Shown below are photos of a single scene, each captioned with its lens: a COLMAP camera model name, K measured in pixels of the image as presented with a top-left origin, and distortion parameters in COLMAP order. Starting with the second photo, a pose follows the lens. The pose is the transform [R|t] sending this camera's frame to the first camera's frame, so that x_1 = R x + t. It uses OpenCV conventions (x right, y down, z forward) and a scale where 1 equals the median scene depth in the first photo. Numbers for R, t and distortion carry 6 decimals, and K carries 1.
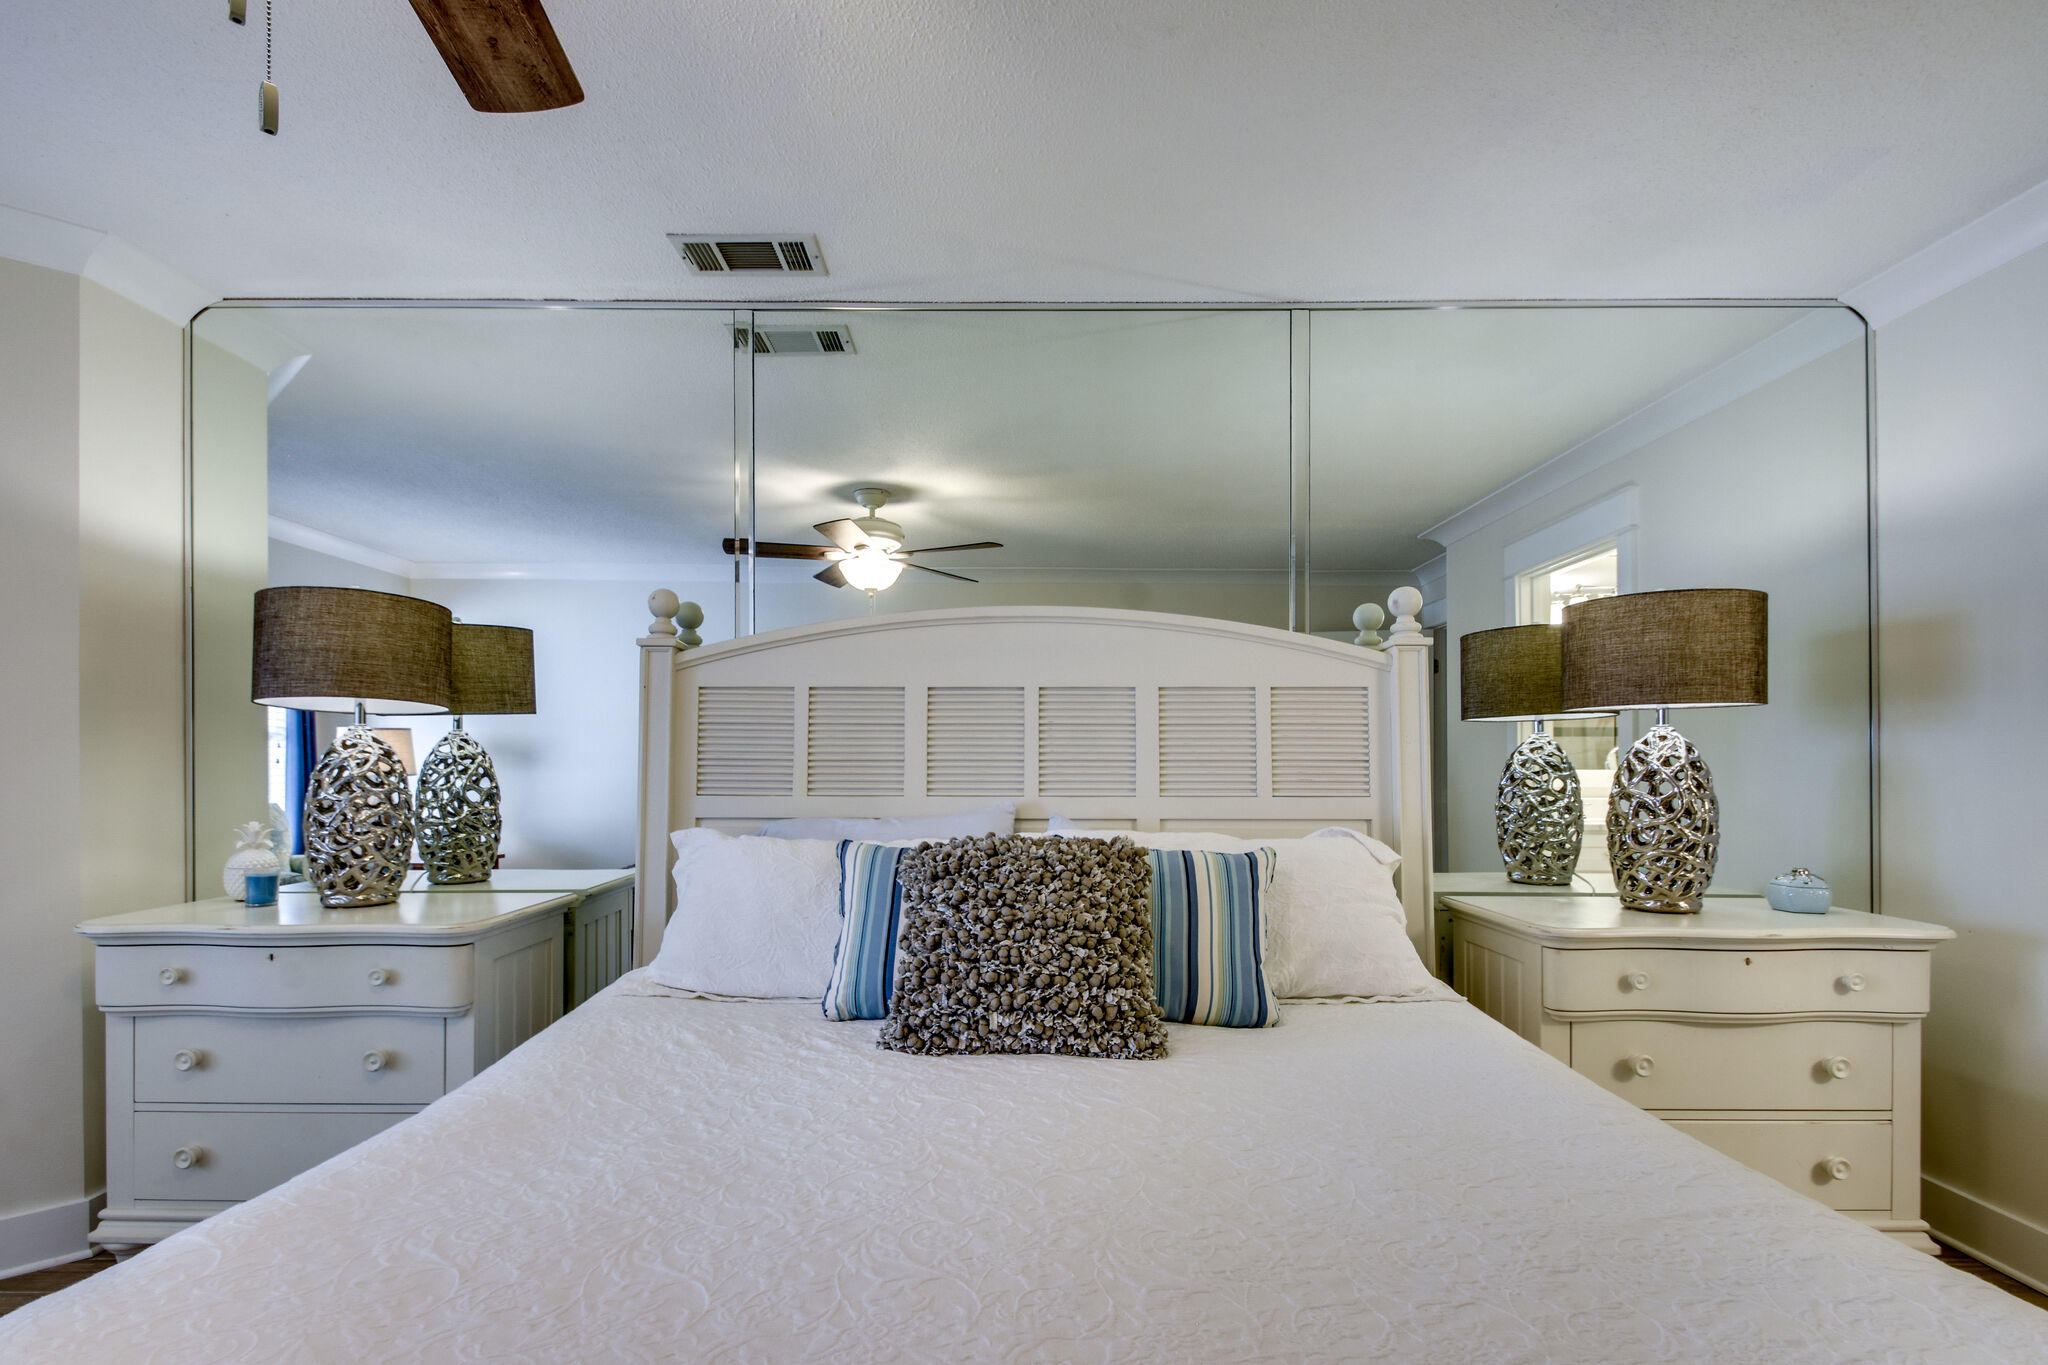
lens RADIAL K [[982.7, 0, 1022.1], [0, 982.7, 757.4], [0, 0, 1]] dist [0.001159, -0.000239]
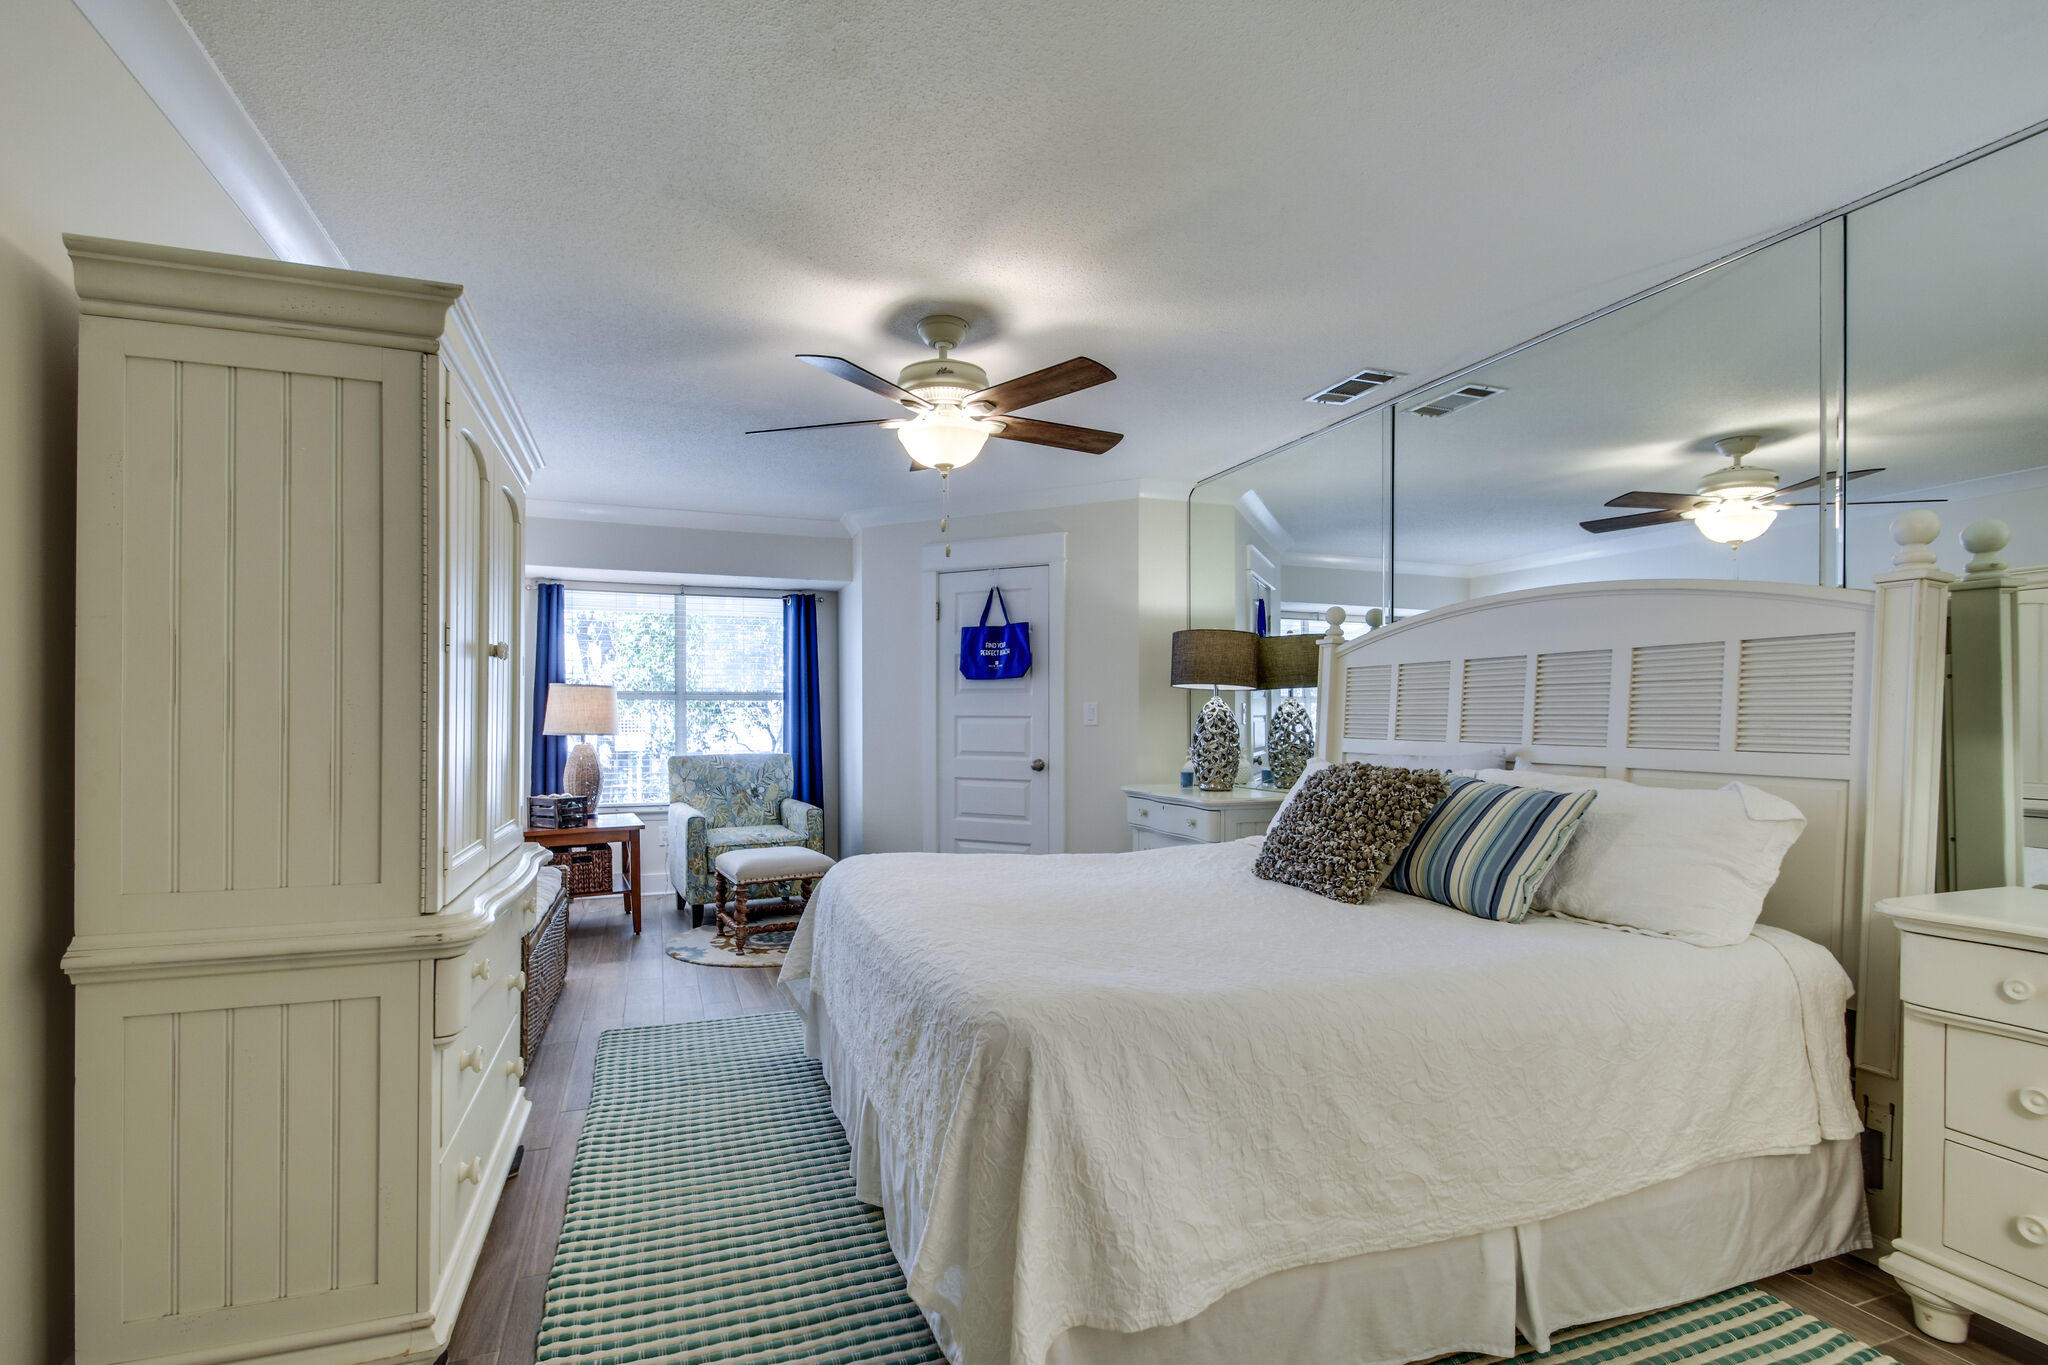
lens RADIAL K [[945.4, 0, 988.9], [0, 945.4, 729.6], [0, 0, 1]] dist [0.003437, 0.000382]
pose [[0.332623, 0.012575, -0.942976, 0.901920], [0.004858, 0.999875, 0.015048, -0.000040], [0.943048, -0.009586, 0.332520, -0.034674]]
